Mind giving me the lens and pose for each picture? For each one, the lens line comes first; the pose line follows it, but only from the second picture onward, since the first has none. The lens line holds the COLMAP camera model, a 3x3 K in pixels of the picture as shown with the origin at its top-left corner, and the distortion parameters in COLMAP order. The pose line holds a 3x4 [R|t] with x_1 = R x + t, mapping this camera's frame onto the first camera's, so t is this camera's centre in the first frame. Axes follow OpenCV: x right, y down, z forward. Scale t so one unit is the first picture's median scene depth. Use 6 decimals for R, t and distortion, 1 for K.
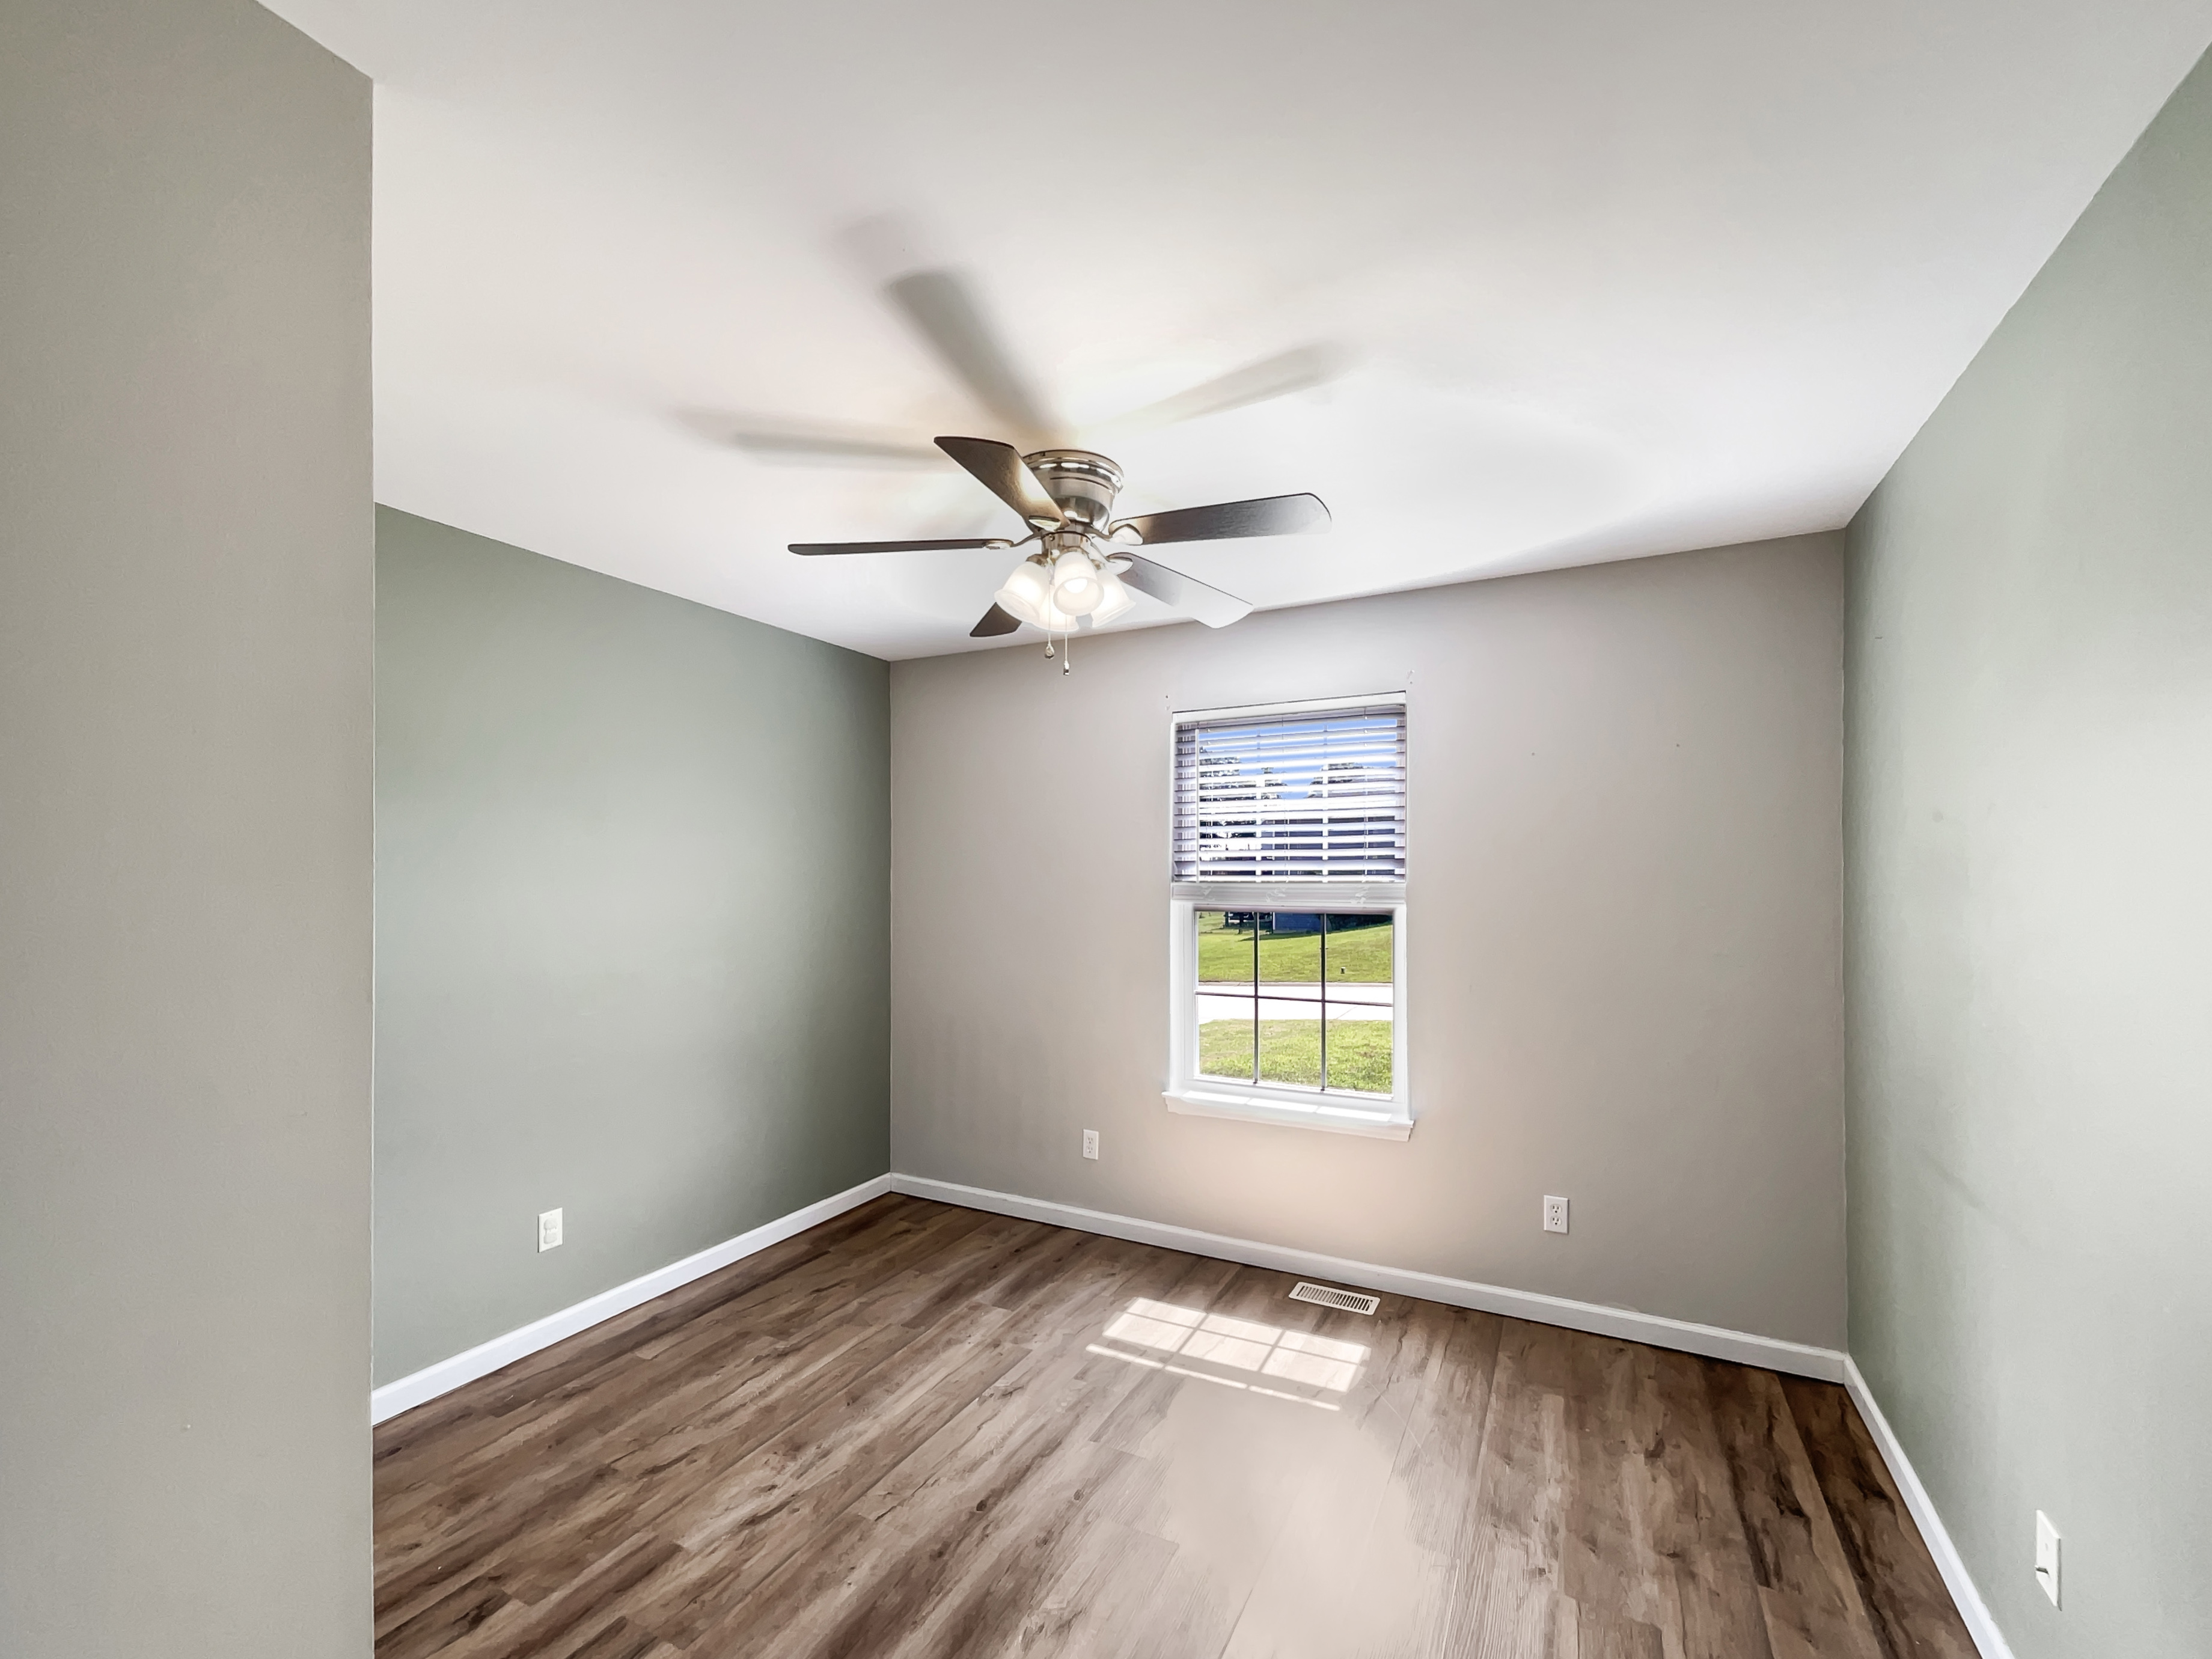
lens RADIAL K [[912.0, 0, 1119.4], [0, 912.0, 879.2], [0, 0, 1]] dist [-0.000766, 0.000059]
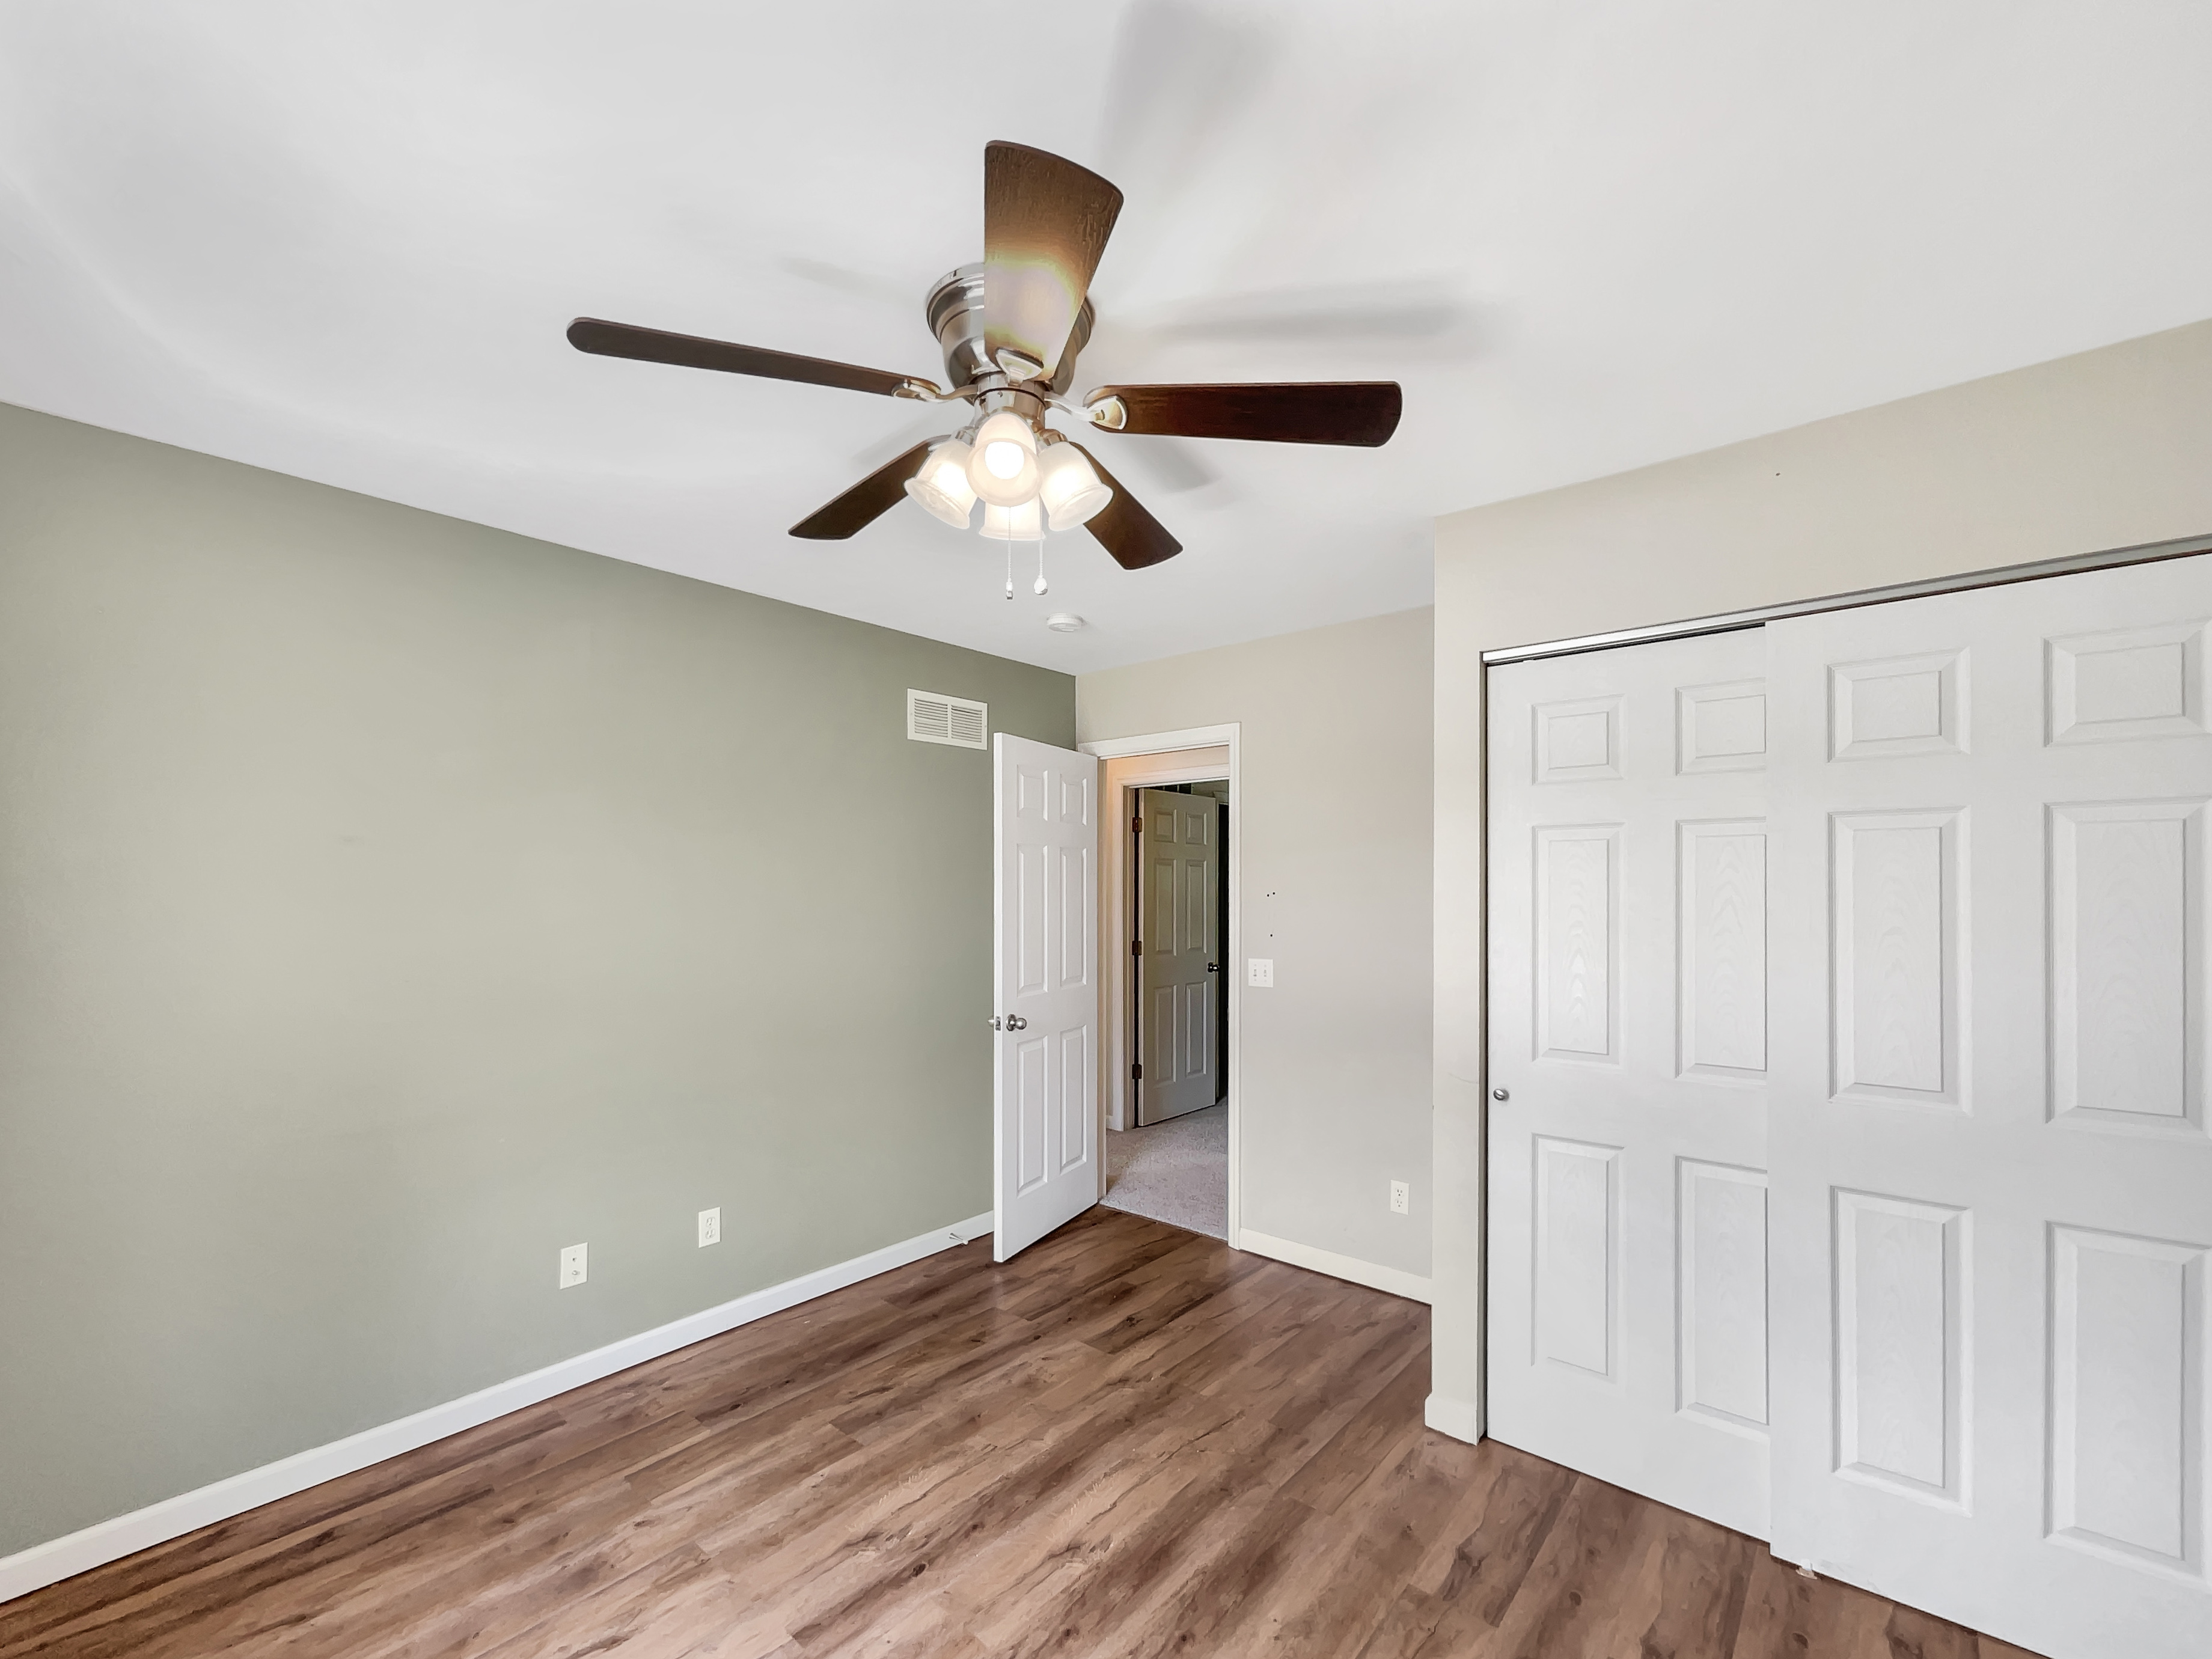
lens RADIAL K [[912.0, 0, 1119.4], [0, 912.0, 879.2], [0, 0, 1]] dist [-0.000766, 0.000059]
pose [[-0.973814, 0.005792, 0.227274, -0.359335], [0.003498, 0.999939, -0.010496, -0.001992], [-0.227320, -0.009426, -0.973774, 1.984411]]
